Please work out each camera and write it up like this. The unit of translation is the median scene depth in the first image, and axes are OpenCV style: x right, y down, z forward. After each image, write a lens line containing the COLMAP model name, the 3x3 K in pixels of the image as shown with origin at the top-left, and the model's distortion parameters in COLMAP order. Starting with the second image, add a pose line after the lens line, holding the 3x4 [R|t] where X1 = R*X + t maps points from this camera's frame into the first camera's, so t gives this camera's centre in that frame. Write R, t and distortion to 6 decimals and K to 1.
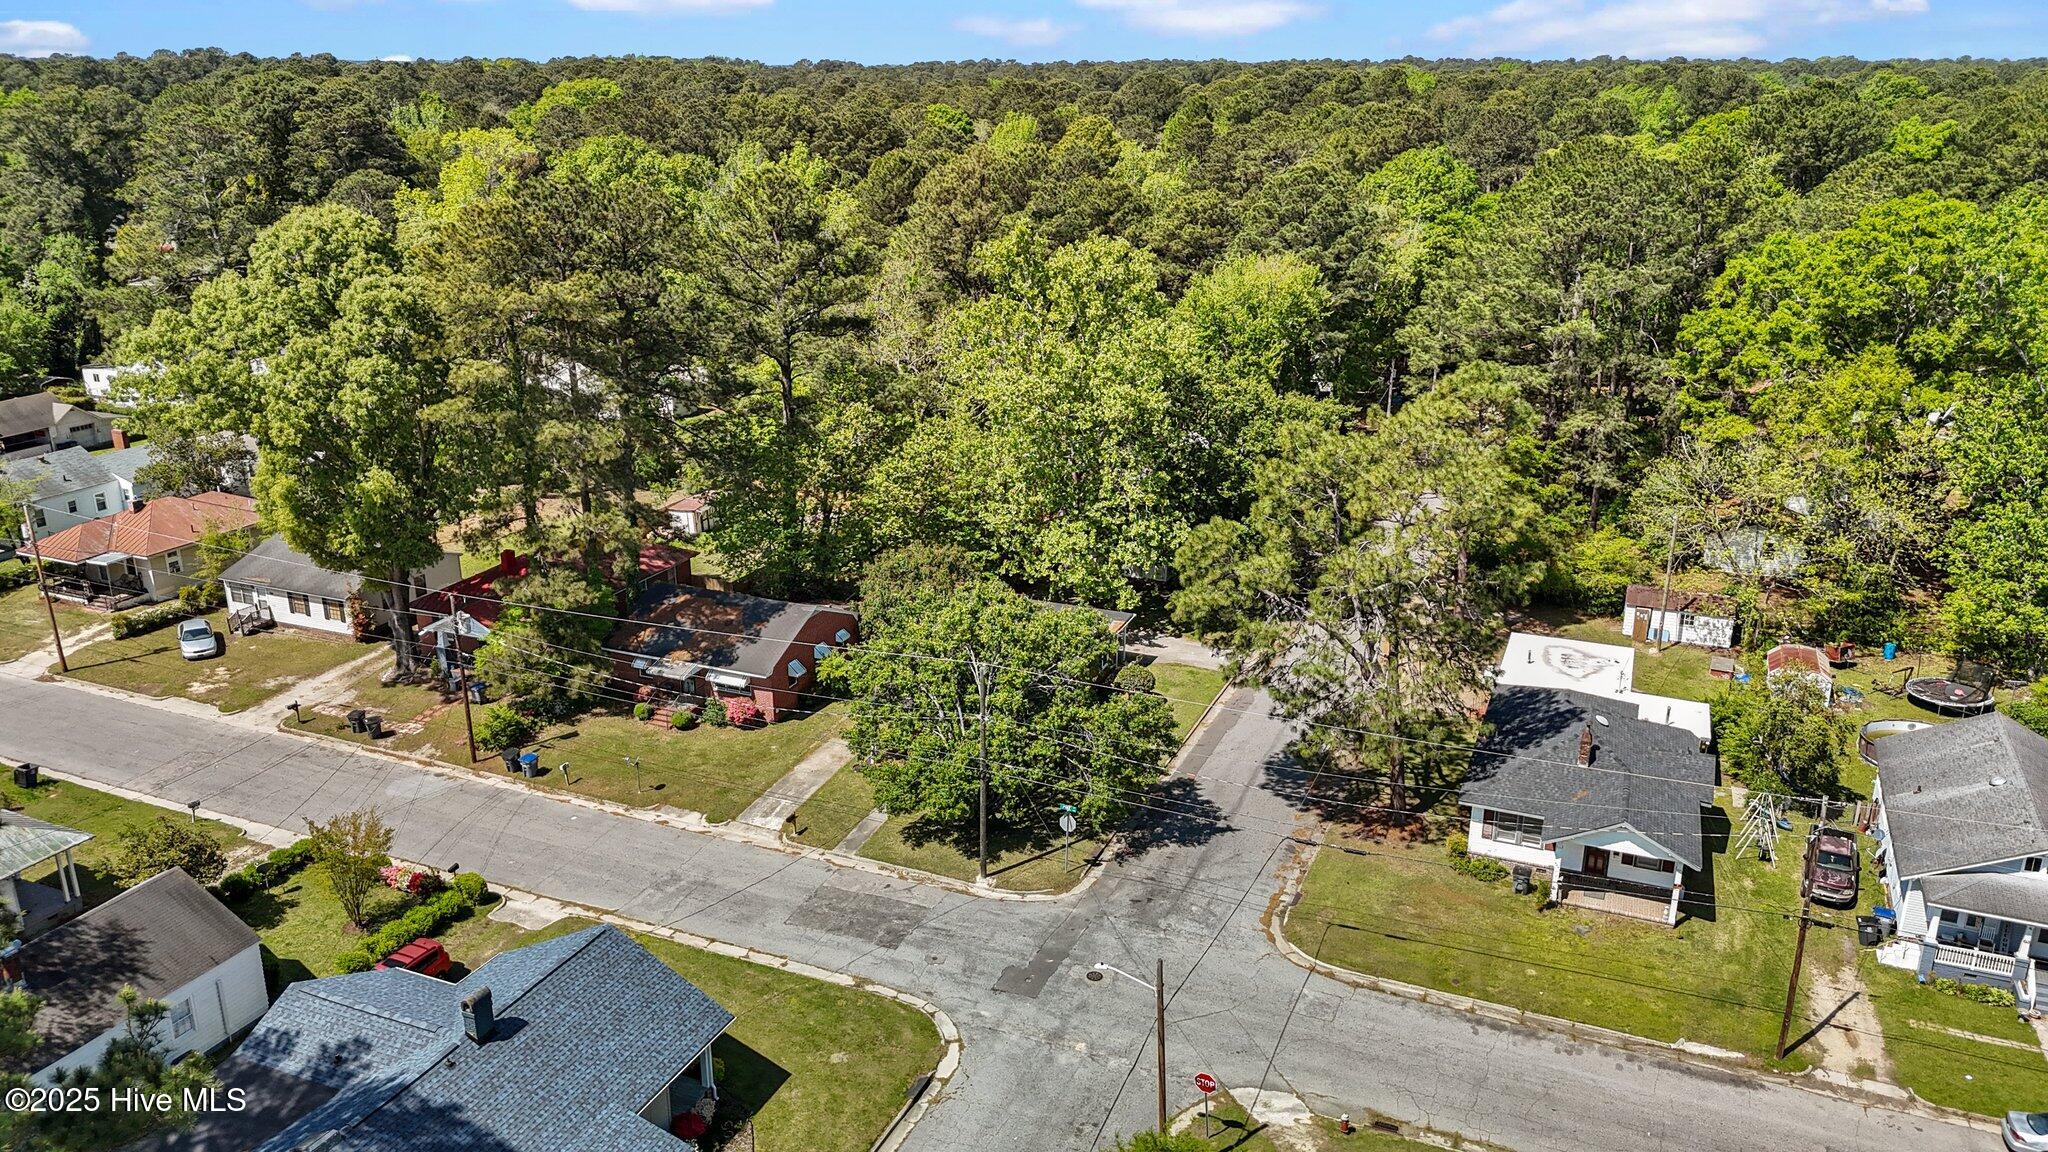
lens RADIAL K [[1493.6, 0, 1054.2], [0, 1493.6, 618.6], [0, 0, 1]] dist [0.108998, -0.123201]
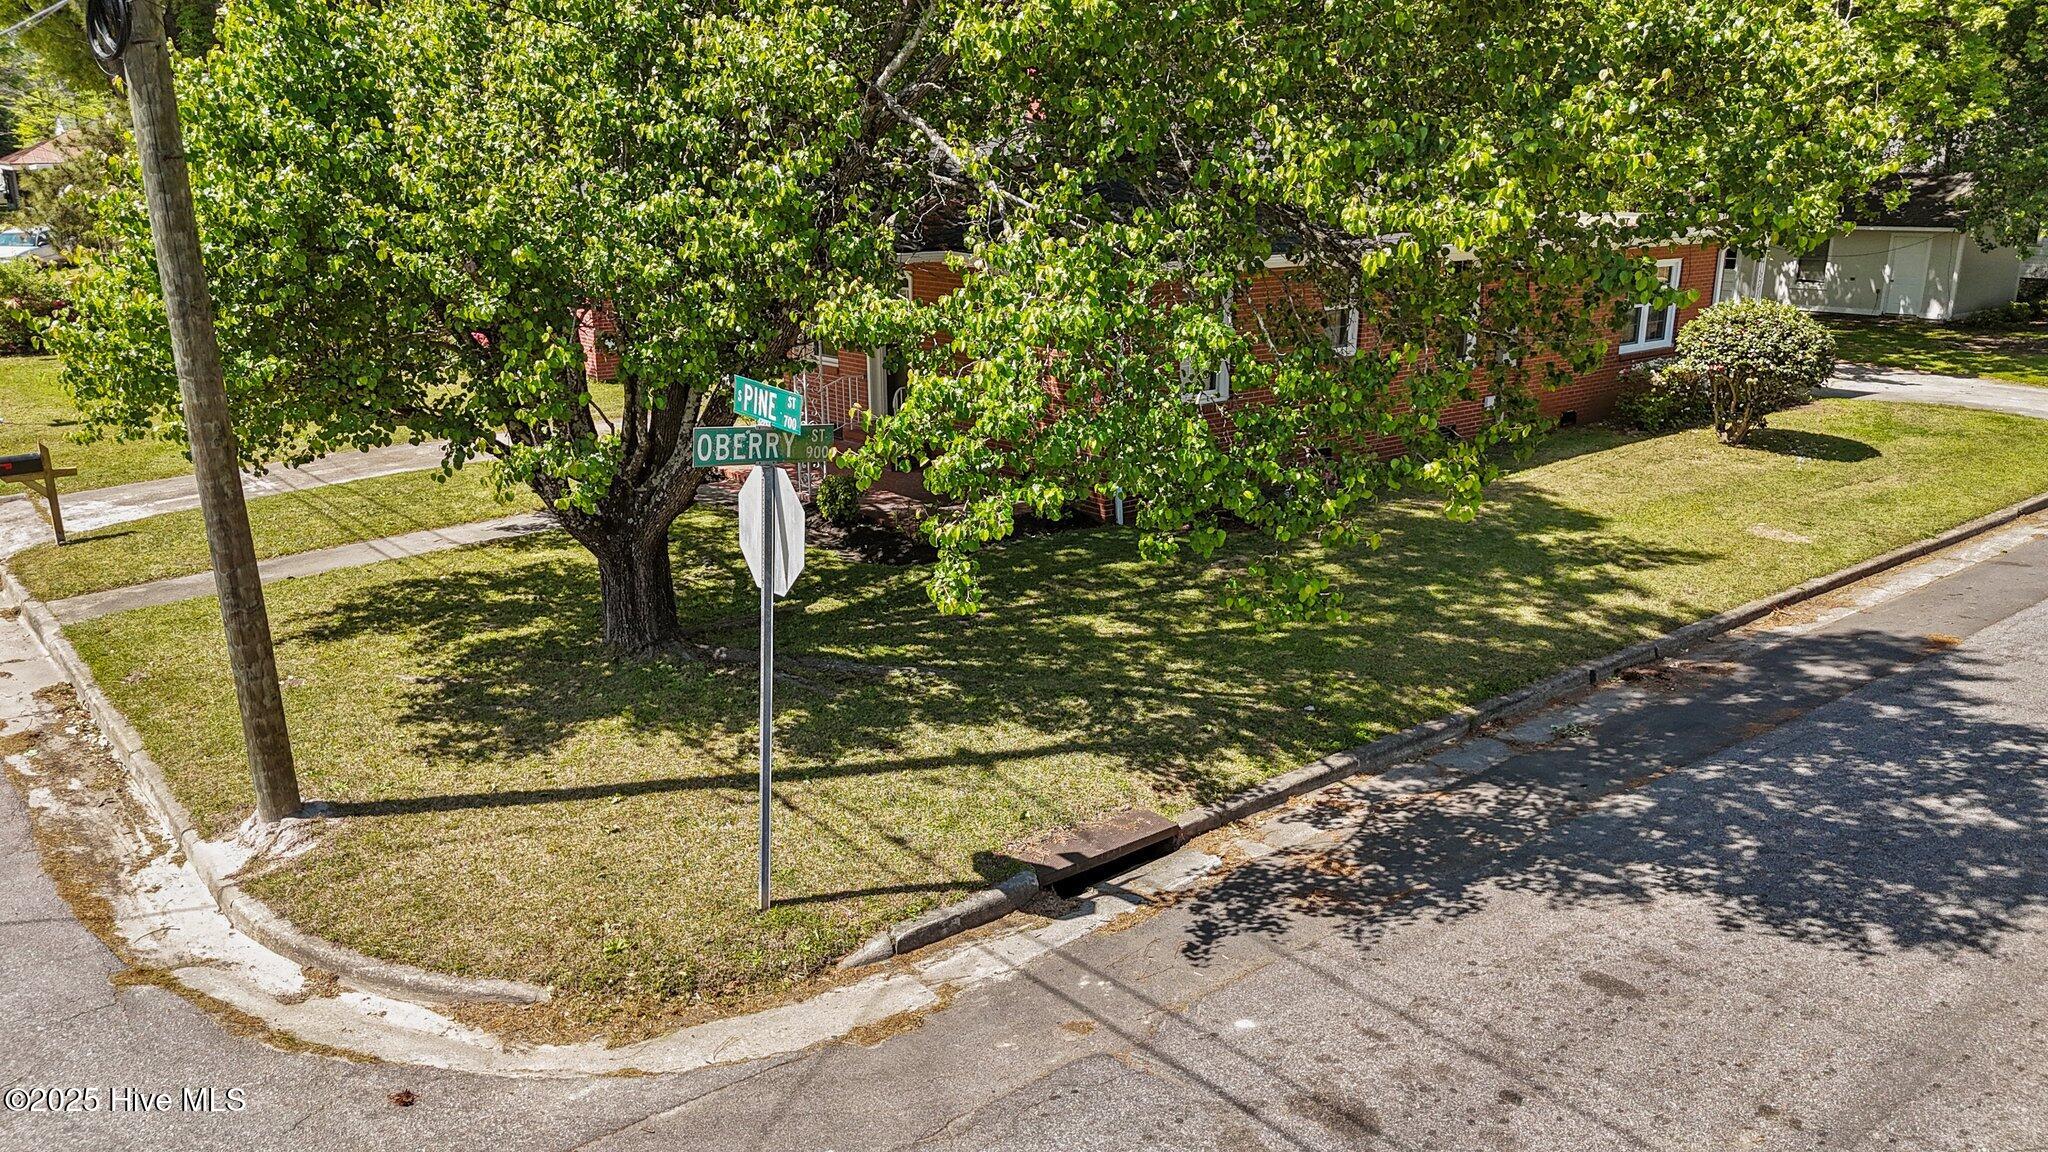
lens RADIAL K [[1548.9, 0, 1024.0], [0, 1548.9, 576.0], [0, 0, 1]] dist [0.056891, -0.010322]
pose [[0.883363, 0.118266, -0.453522, 0.076092], [-0.149584, 0.988176, -0.033668, 0.118657], [0.444178, 0.097581, 0.890609, 0.741033]]
